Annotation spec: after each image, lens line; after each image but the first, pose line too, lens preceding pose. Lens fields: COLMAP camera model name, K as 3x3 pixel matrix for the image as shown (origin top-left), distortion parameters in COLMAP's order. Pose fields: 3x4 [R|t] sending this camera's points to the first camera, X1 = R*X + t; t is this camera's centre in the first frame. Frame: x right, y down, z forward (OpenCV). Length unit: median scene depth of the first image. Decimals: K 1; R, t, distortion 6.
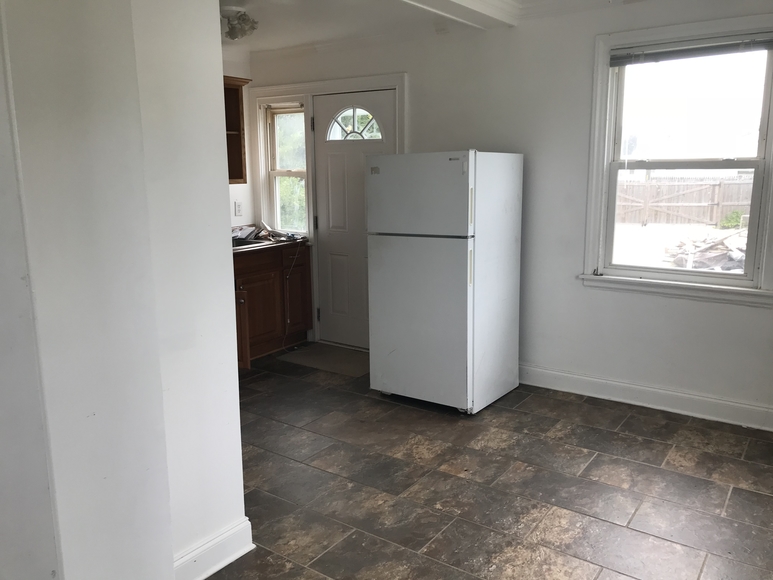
lens RADIAL K [[640.7, 0, 384.2], [0, 640.7, 282.4], [0, 0, 1]] dist [0.096884, -0.123980]
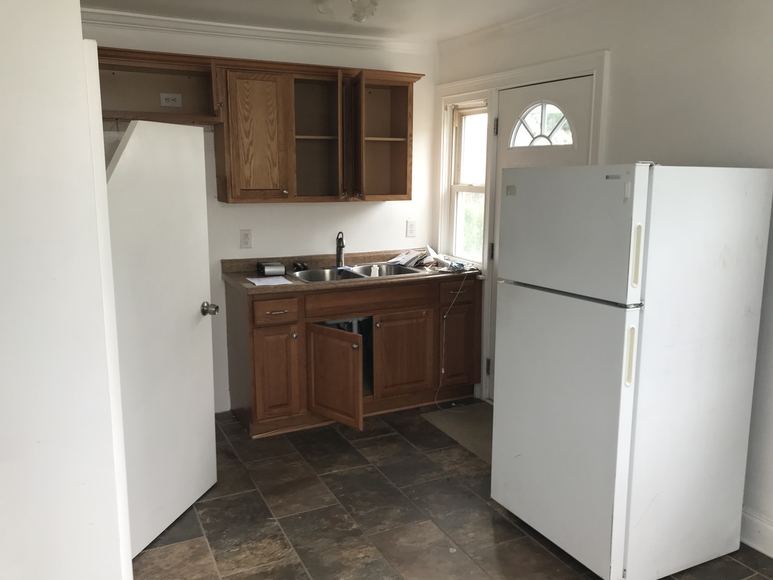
lens RADIAL K [[640.7, 0, 384.2], [0, 640.7, 282.4], [0, 0, 1]] dist [0.096884, -0.123980]
pose [[0.888083, 0.093390, -0.450097, 0.141846], [-0.097948, 0.995104, 0.013214, -0.055354], [0.449127, 0.032351, 0.892882, 0.249544]]
